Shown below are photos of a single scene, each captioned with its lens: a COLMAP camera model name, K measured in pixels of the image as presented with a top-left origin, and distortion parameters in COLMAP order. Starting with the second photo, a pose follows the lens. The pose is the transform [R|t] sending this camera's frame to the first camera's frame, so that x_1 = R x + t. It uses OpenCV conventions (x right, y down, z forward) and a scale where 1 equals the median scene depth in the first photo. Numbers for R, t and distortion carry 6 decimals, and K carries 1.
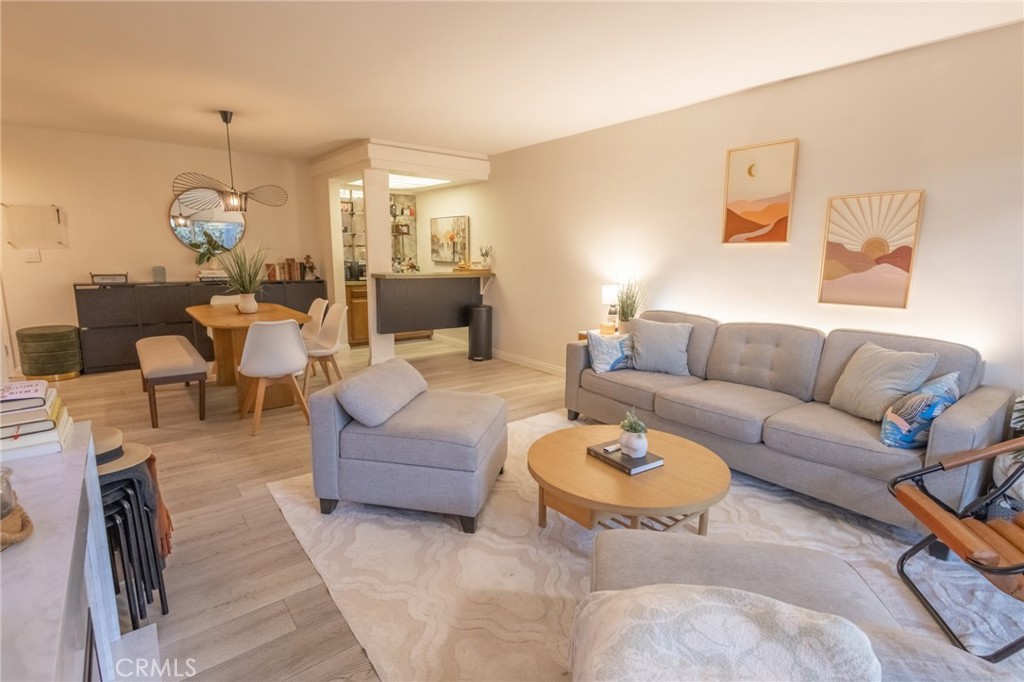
lens RADIAL K [[497.3, 0, 510.0], [0, 497.3, 342.8], [0, 0, 1]] dist [0.009618, -0.000602]
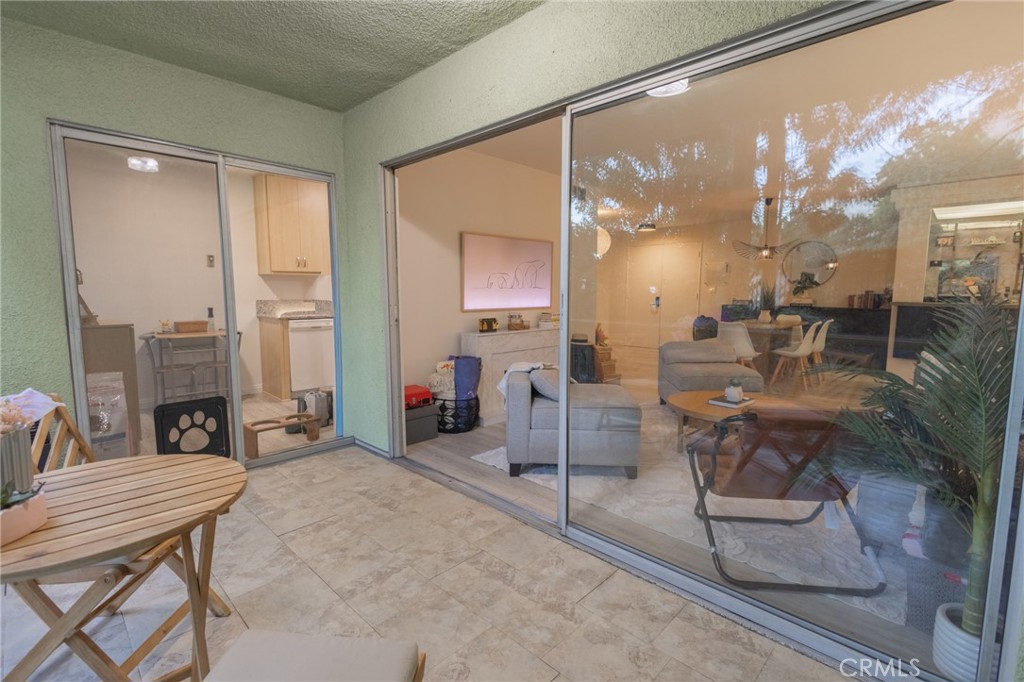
lens RADIAL K [[471.5, 0, 512.0], [0, 471.5, 341.0], [0, 0, 1]] dist [0.011649, -0.000476]
pose [[0.128464, 0.095551, -0.987100, 1.054907], [-0.180335, 0.981004, 0.071492, 0.039162], [0.975180, 0.168825, 0.143255, 0.049087]]
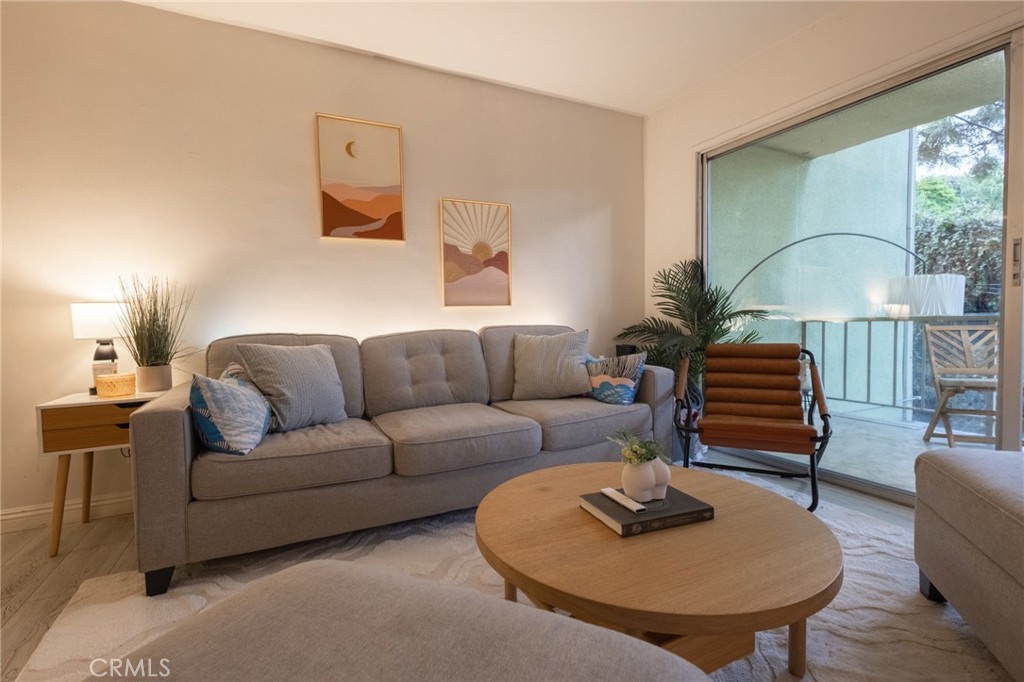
lens RADIAL K [[471.5, 0, 512.0], [0, 471.5, 341.0], [0, 0, 1]] dist [0.011649, -0.000476]
pose [[0.207065, -0.056220, 0.976711, -0.222087], [0.196122, 0.980467, 0.014858, -0.003127], [-0.958468, 0.188478, 0.214046, 0.649182]]
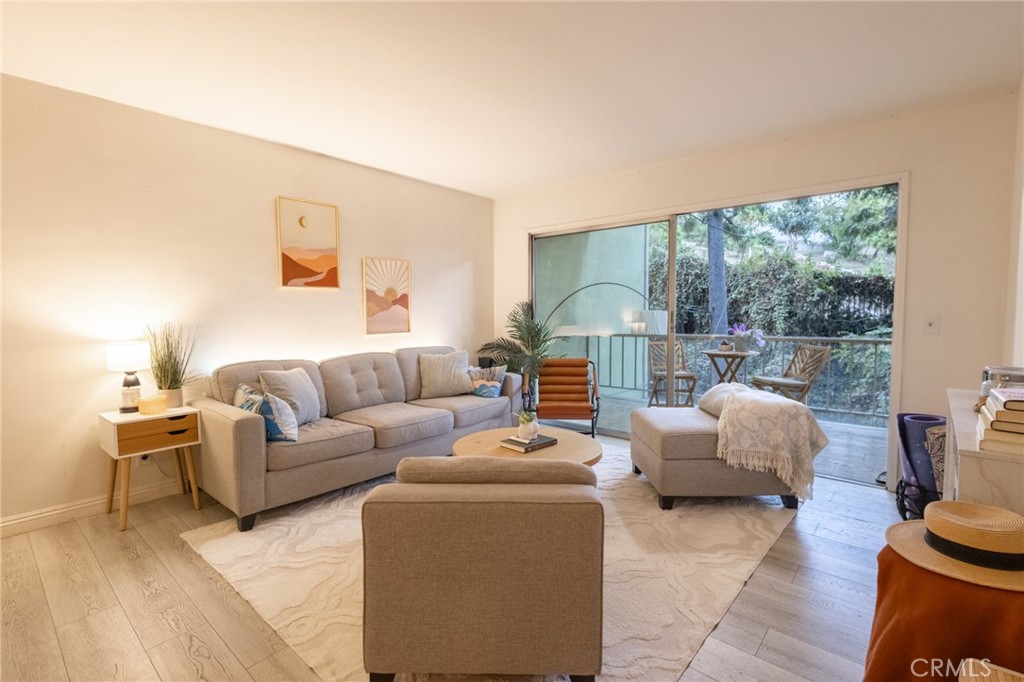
lens RADIAL K [[471.5, 0, 512.0], [0, 471.5, 341.0], [0, 0, 1]] dist [0.011649, -0.000476]
pose [[-0.186756, -0.066388, 0.980161, -0.634253], [0.181704, 0.978166, 0.100874, -0.111267], [-0.965456, 0.196938, -0.170616, 0.787319]]
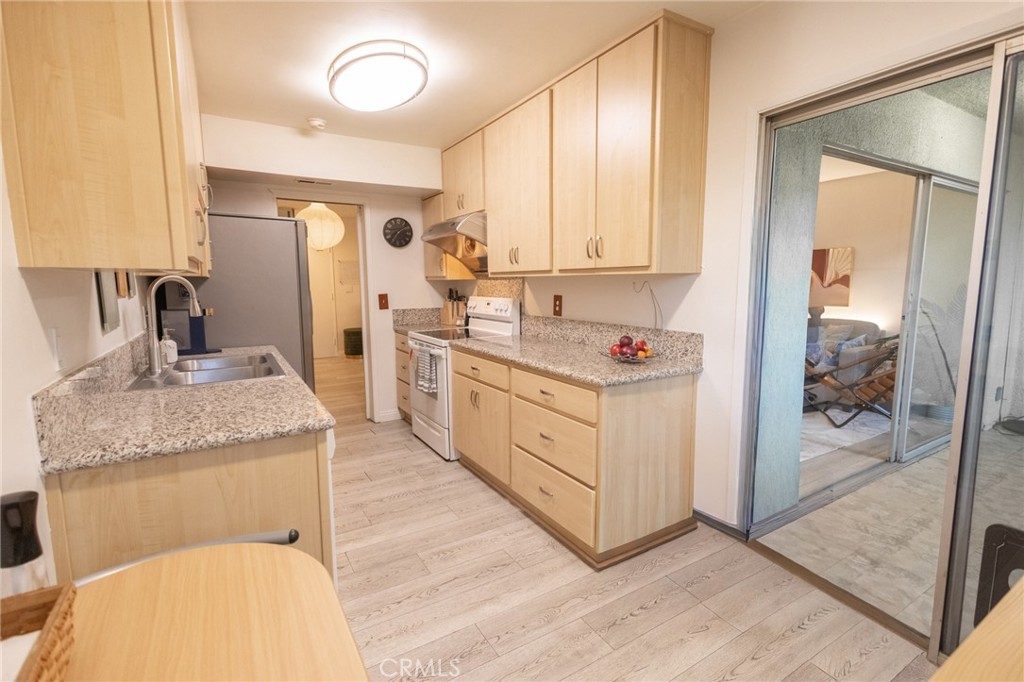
lens RADIAL K [[471.5, 0, 512.0], [0, 471.5, 341.0], [0, 0, 1]] dist [0.011649, -0.000476]
pose [[0.991467, -0.000799, -0.130354, -0.224397], [-0.006581, 0.998399, -0.056175, 0.148510], [0.130191, 0.056554, 0.989875, -0.826463]]
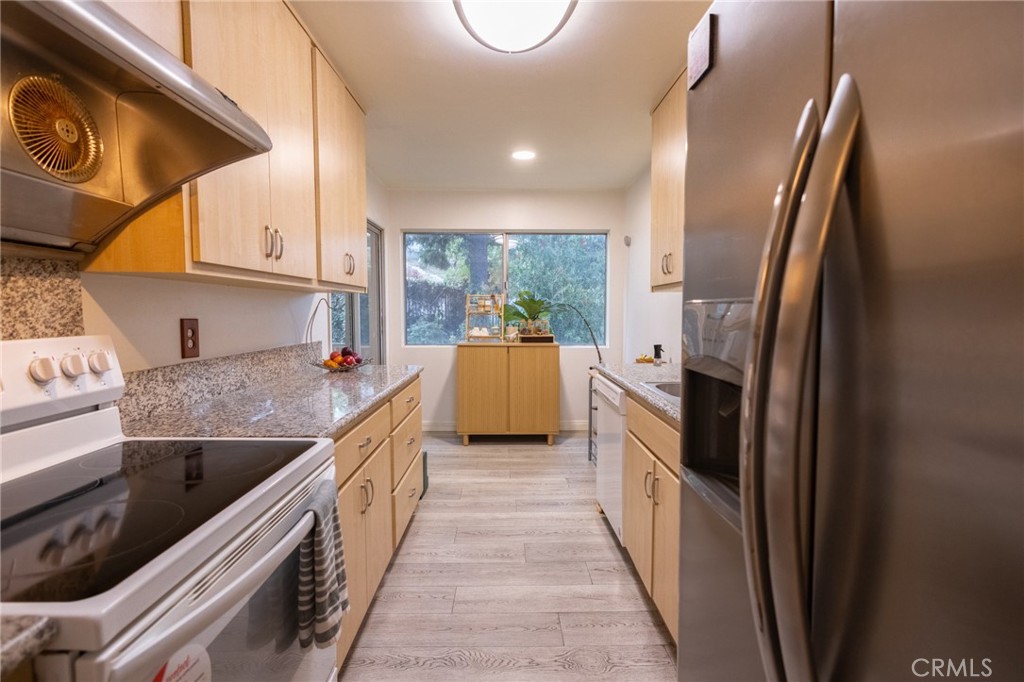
lens RADIAL K [[471.5, 0, 512.0], [0, 471.5, 341.0], [0, 0, 1]] dist [0.011649, -0.000476]
pose [[-0.793776, -0.051078, 0.606061, -0.818313], [0.102357, 0.971036, 0.215897, -0.043152], [-0.599535, 0.233408, -0.765557, 0.279421]]
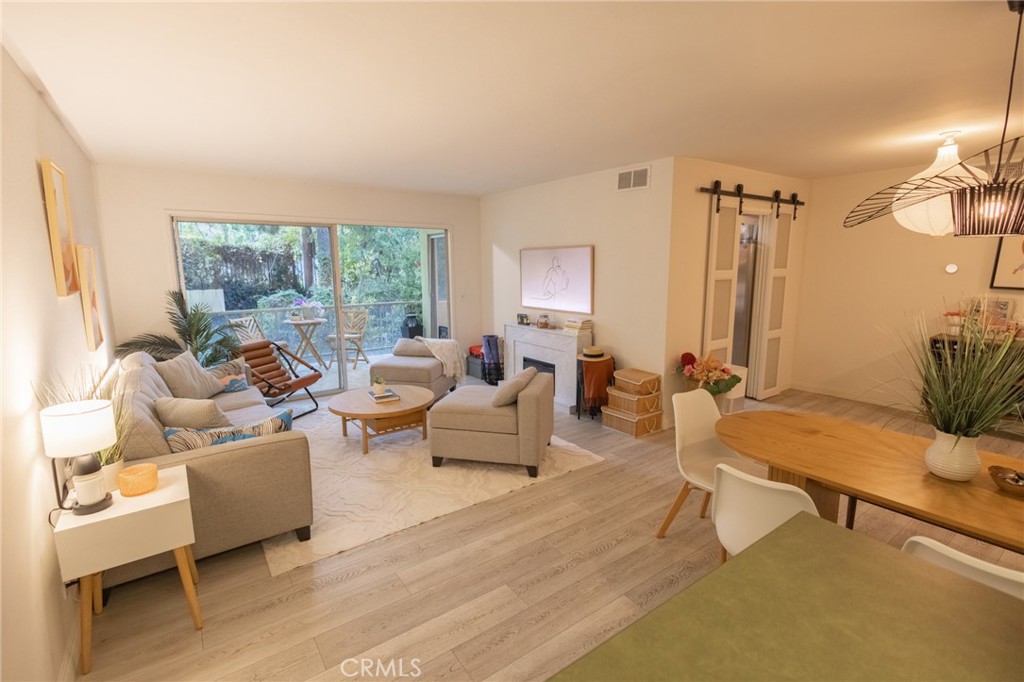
lens RADIAL K [[471.5, 0, 512.0], [0, 471.5, 341.0], [0, 0, 1]] dist [0.011649, -0.000476]
pose [[-0.998902, -0.009105, 0.045944, -0.225419], [0.007043, 0.940573, 0.339519, -0.382353], [-0.046305, 0.339470, -0.939476, 1.710093]]
